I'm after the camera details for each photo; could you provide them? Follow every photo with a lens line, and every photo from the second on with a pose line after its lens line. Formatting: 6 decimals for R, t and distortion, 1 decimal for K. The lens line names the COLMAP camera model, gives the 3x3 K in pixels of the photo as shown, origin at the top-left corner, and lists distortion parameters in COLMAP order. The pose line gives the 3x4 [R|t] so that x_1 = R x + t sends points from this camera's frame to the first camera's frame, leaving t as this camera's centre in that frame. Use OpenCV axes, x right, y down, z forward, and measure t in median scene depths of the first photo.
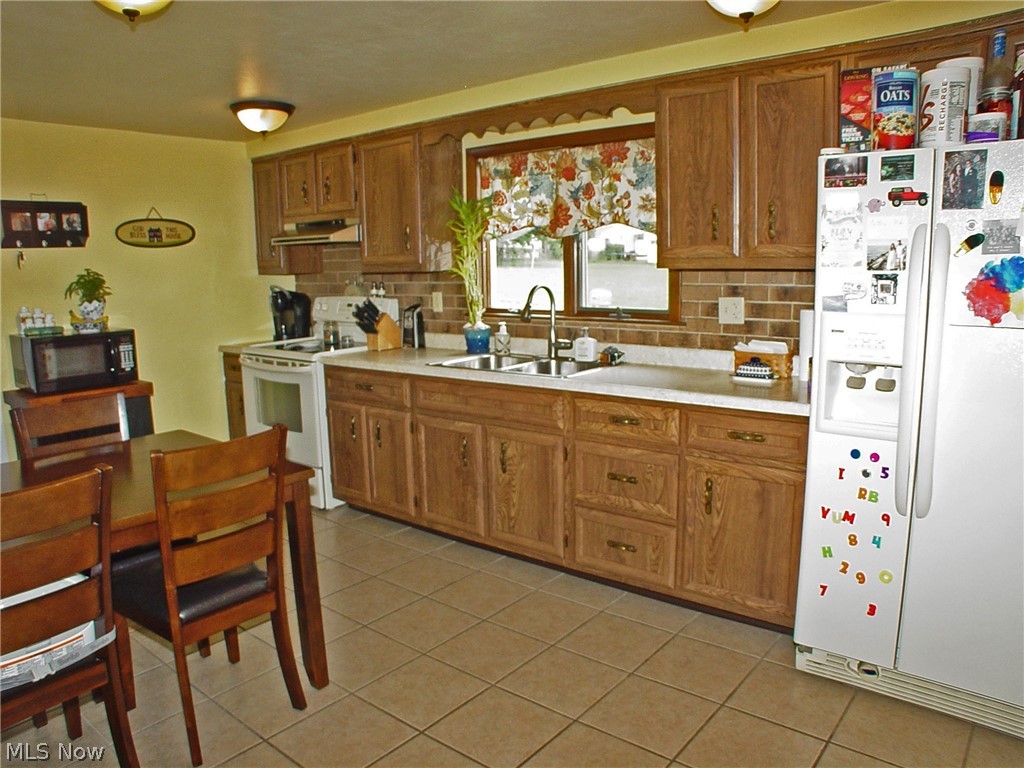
lens RADIAL K [[739.5, 0, 509.4], [0, 739.5, 387.1], [0, 0, 1]] dist [-0.193926, 0.098736]
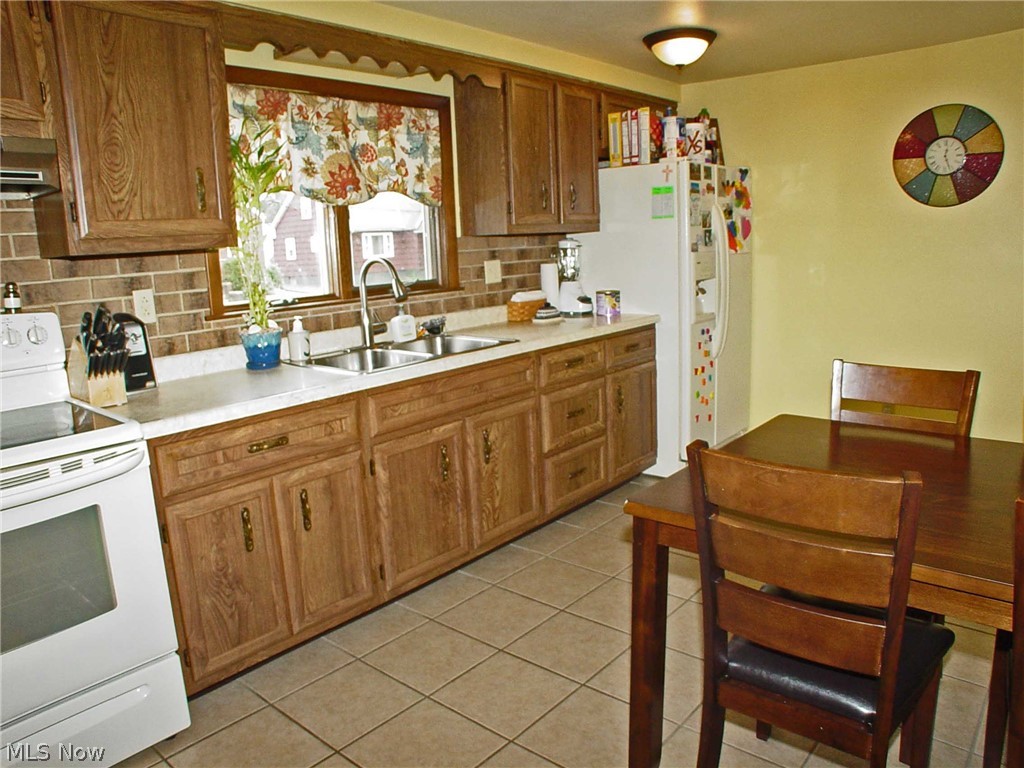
lens RADIAL K [[739.5, 0, 509.4], [0, 739.5, 387.1], [0, 0, 1]] dist [-0.193926, 0.098736]
pose [[0.016798, -0.175172, 0.984394, -0.829782], [0.206049, 0.964007, 0.168028, -0.110931], [-0.978398, 0.200011, 0.052288, 0.875555]]
